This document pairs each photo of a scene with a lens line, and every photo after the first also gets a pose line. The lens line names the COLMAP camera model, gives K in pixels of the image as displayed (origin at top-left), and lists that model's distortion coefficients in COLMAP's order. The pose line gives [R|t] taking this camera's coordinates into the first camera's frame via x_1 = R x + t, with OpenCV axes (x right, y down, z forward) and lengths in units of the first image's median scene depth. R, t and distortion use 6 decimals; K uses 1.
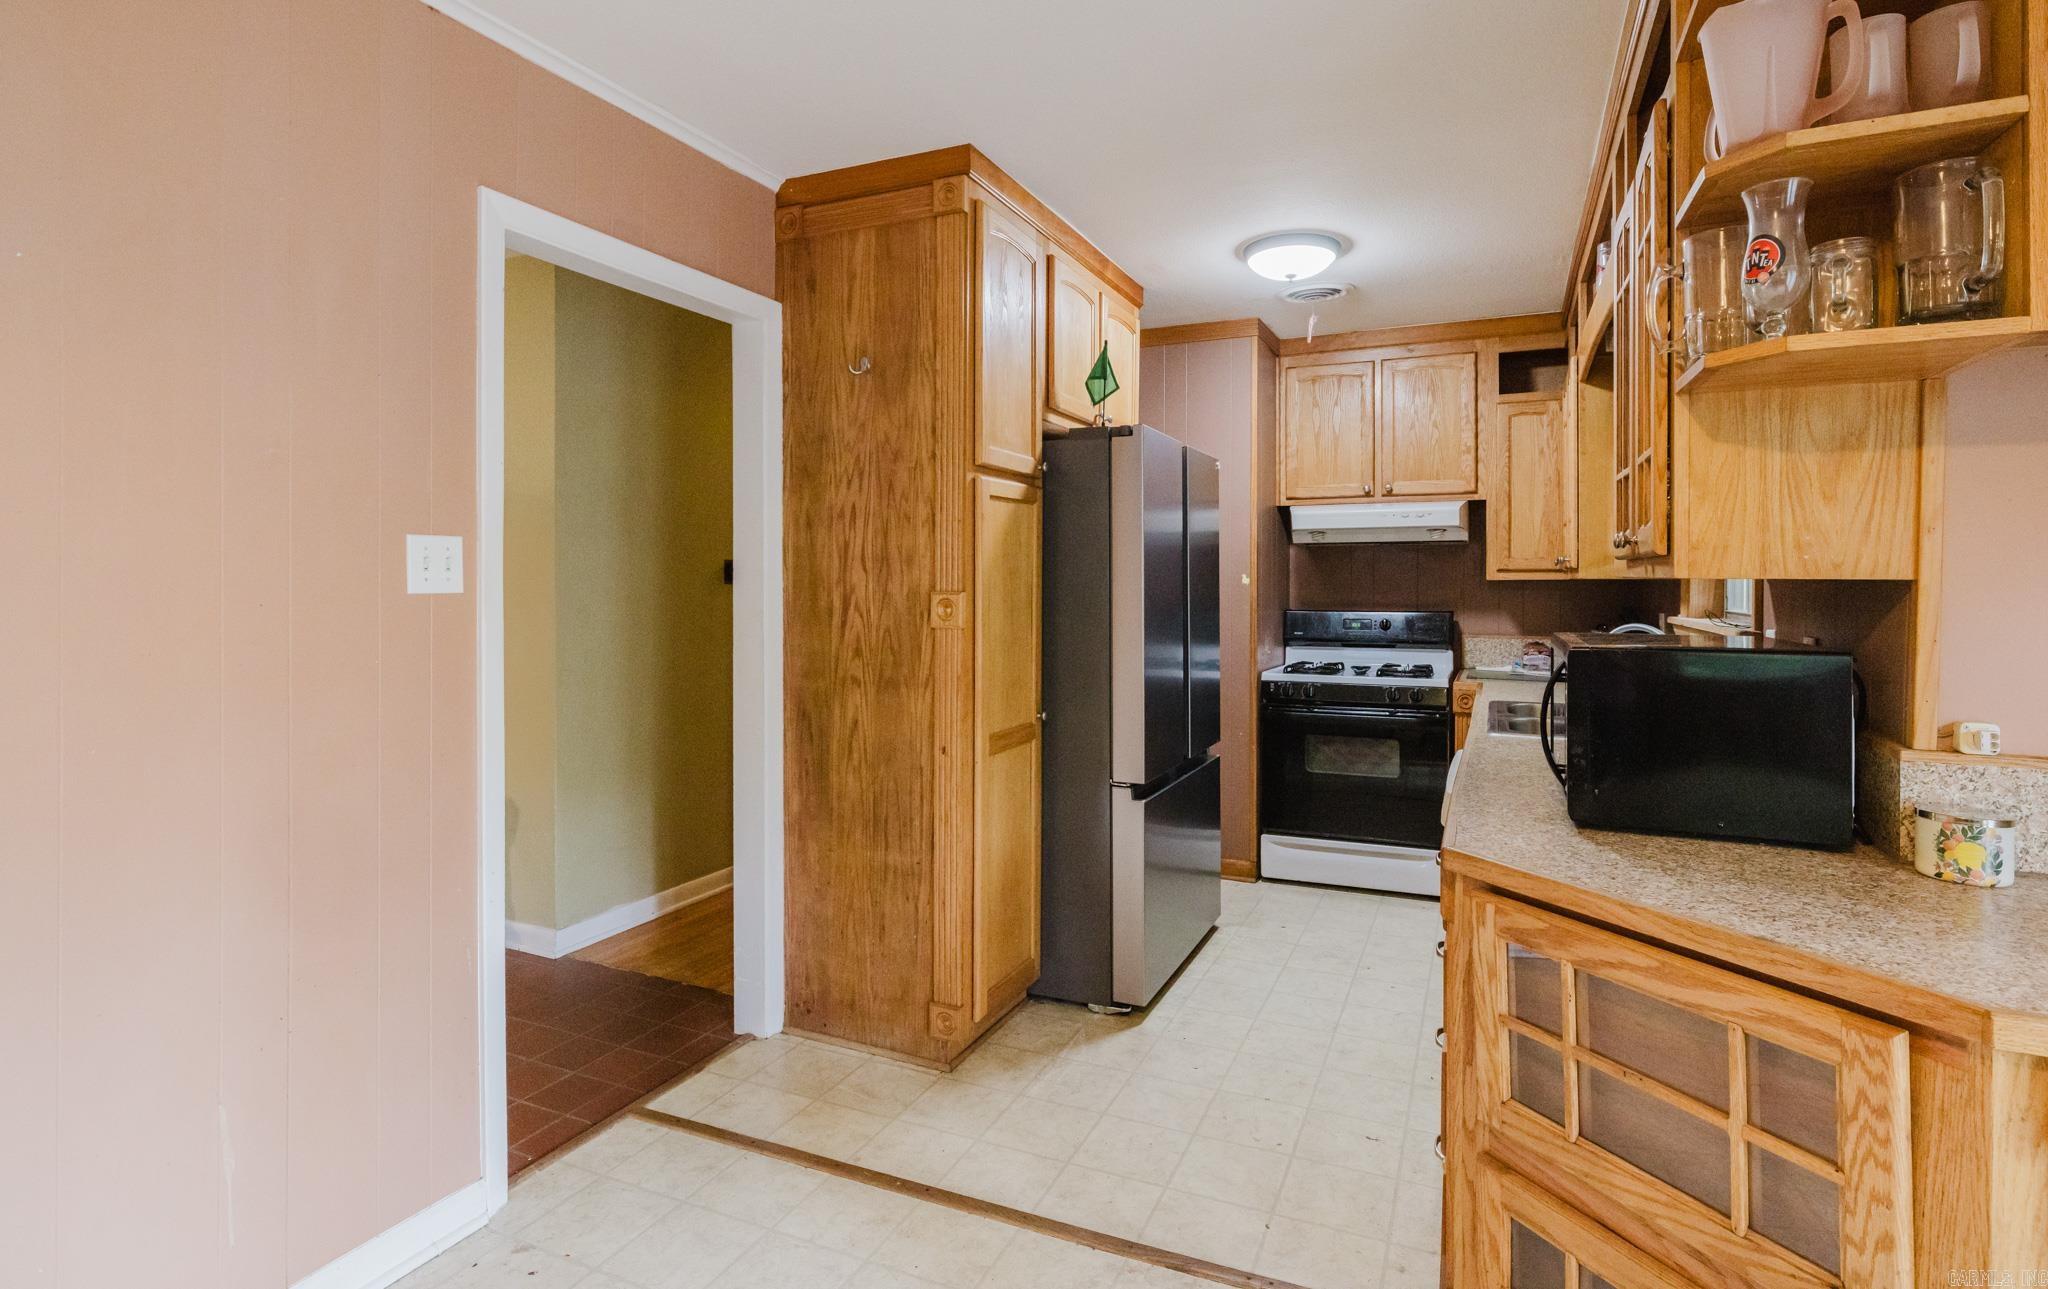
lens RADIAL K [[1010.1, 0, 1060.1], [0, 1010.1, 585.1], [0, 0, 1]] dist [0.001555, 0.002047]
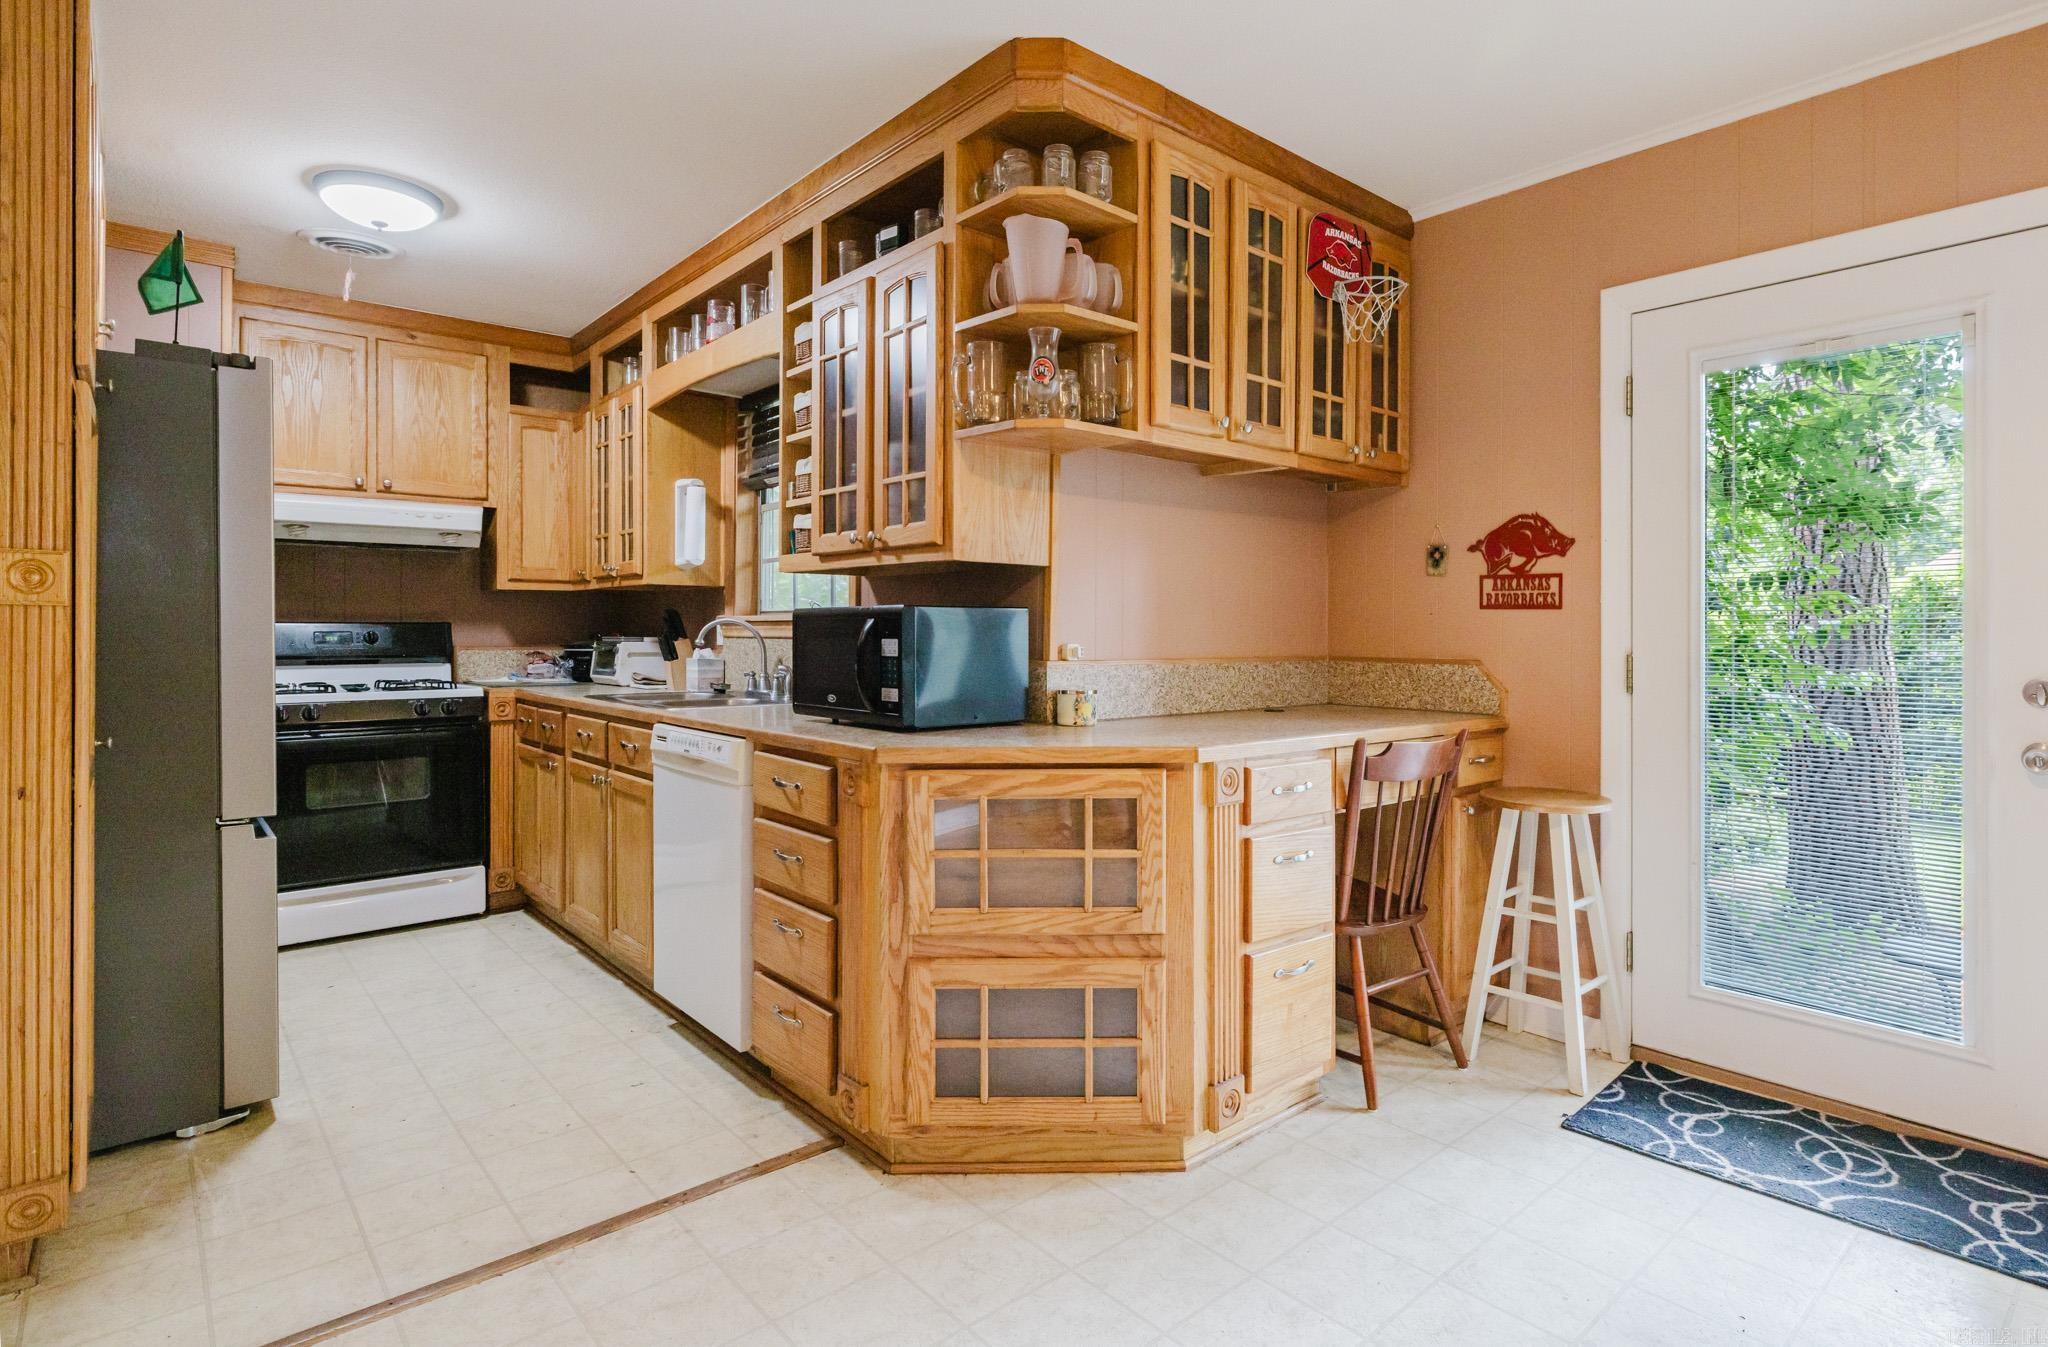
lens RADIAL K [[1024.1, 0, 1088.3], [0, 1024.1, 624.3], [0, 0, 1]] dist [-0.007779, 0.001421]
pose [[0.418326, 0.003365, 0.908291, -0.409854], [0.000073, 0.999993, -0.003738, 0.055735], [-0.908297, 0.001630, 0.418323, 0.097910]]
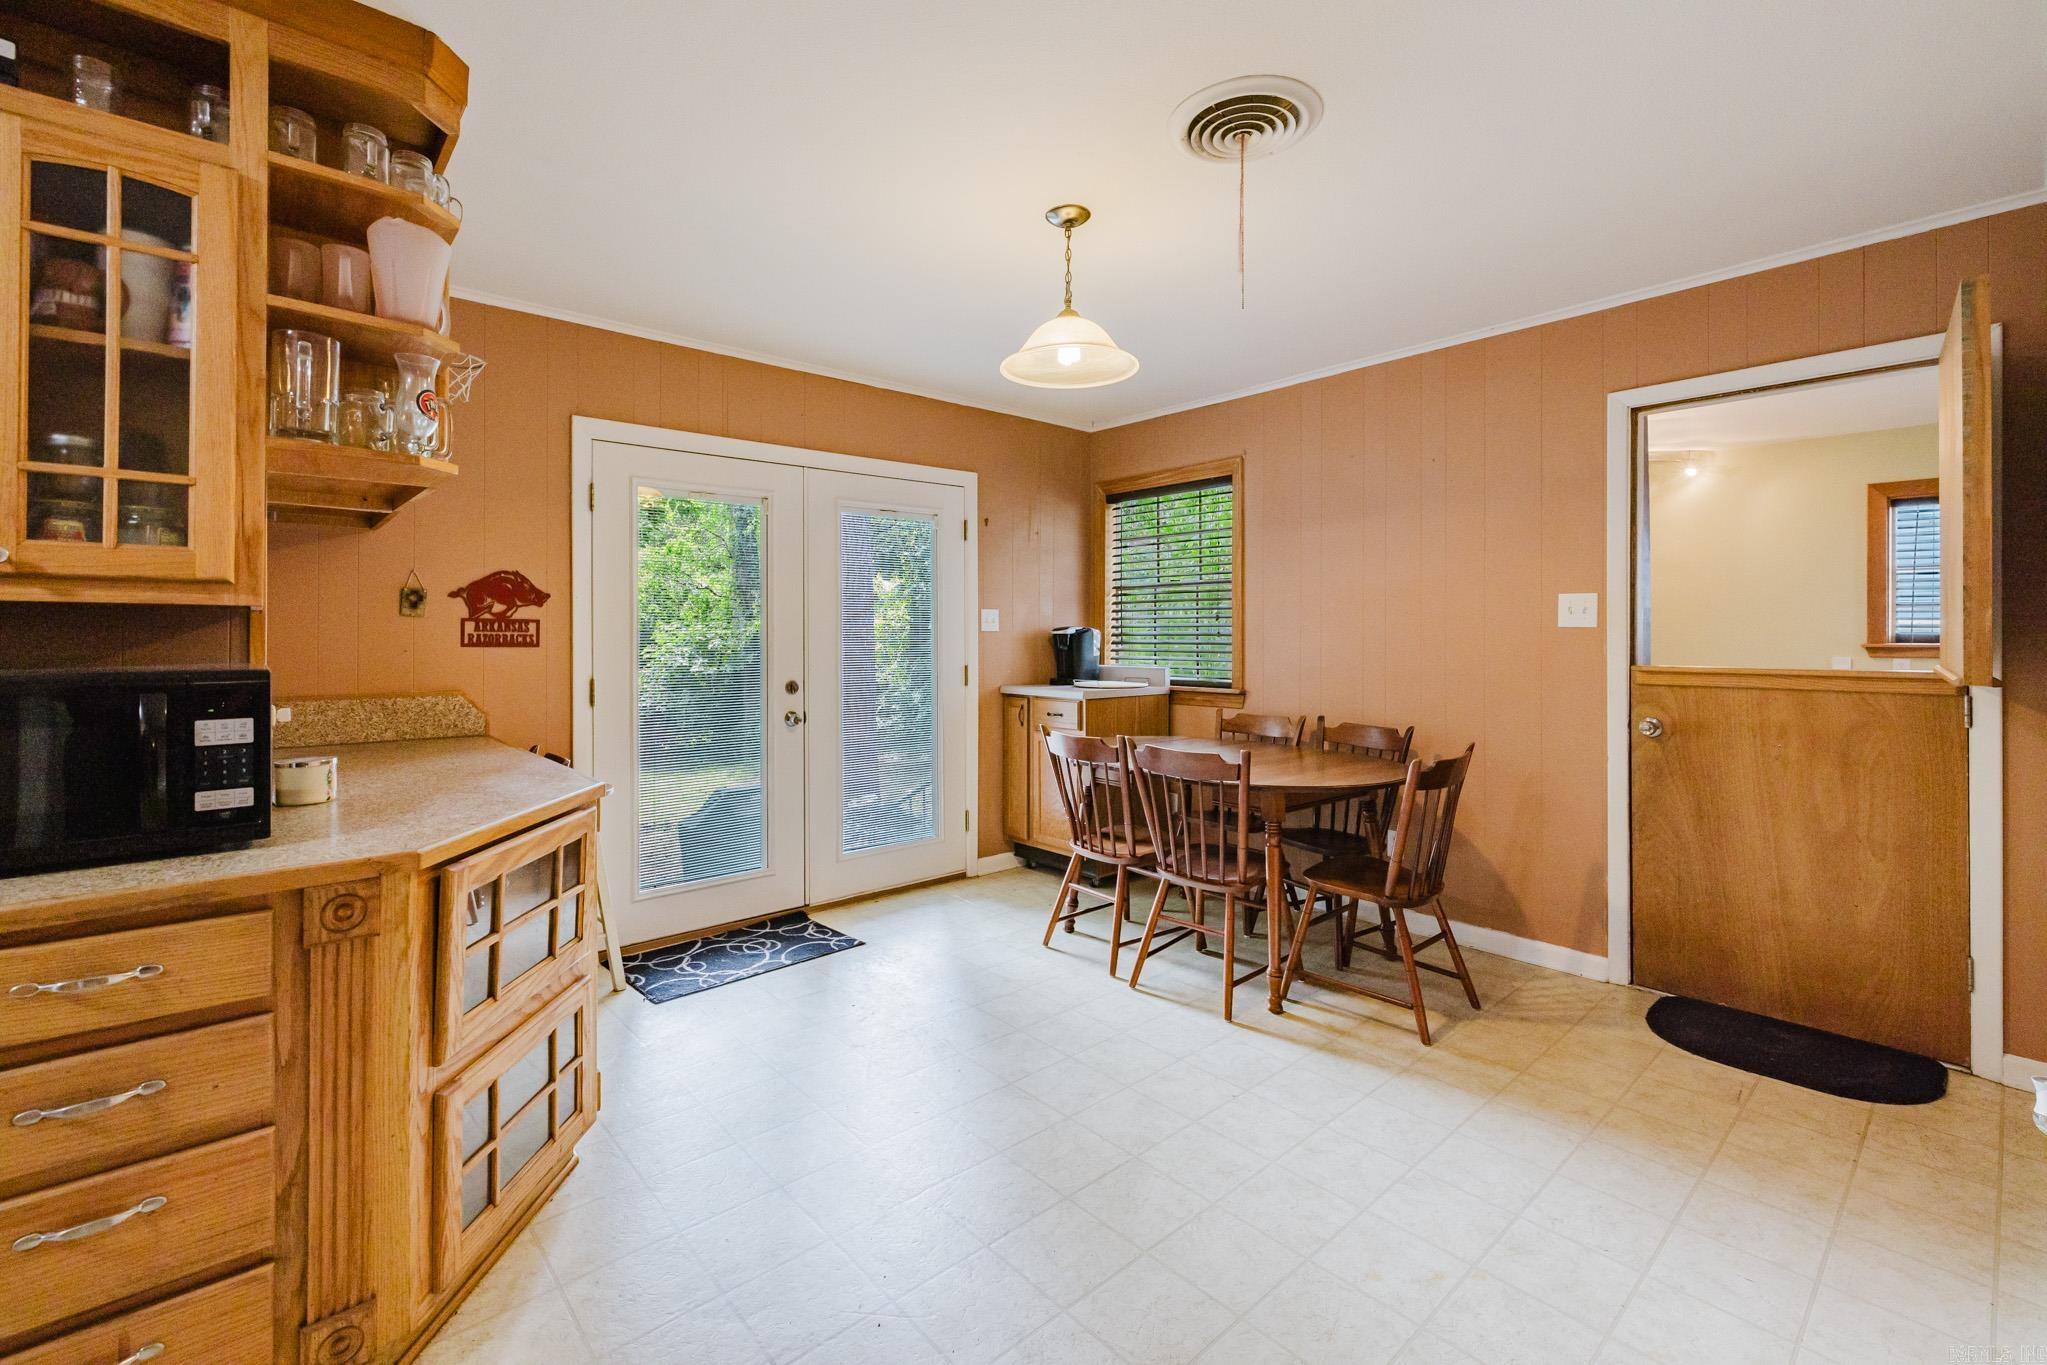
lens RADIAL K [[869.9, 0, 997.4], [0, 869.9, 614.7], [0, 0, 1]] dist [-0.010956, 0.001159]
pose [[-0.886861, 0.008995, 0.461949, -0.336286], [0.002047, 0.999877, -0.015539, 0.011706], [-0.462032, -0.012835, -0.886770, 0.856351]]
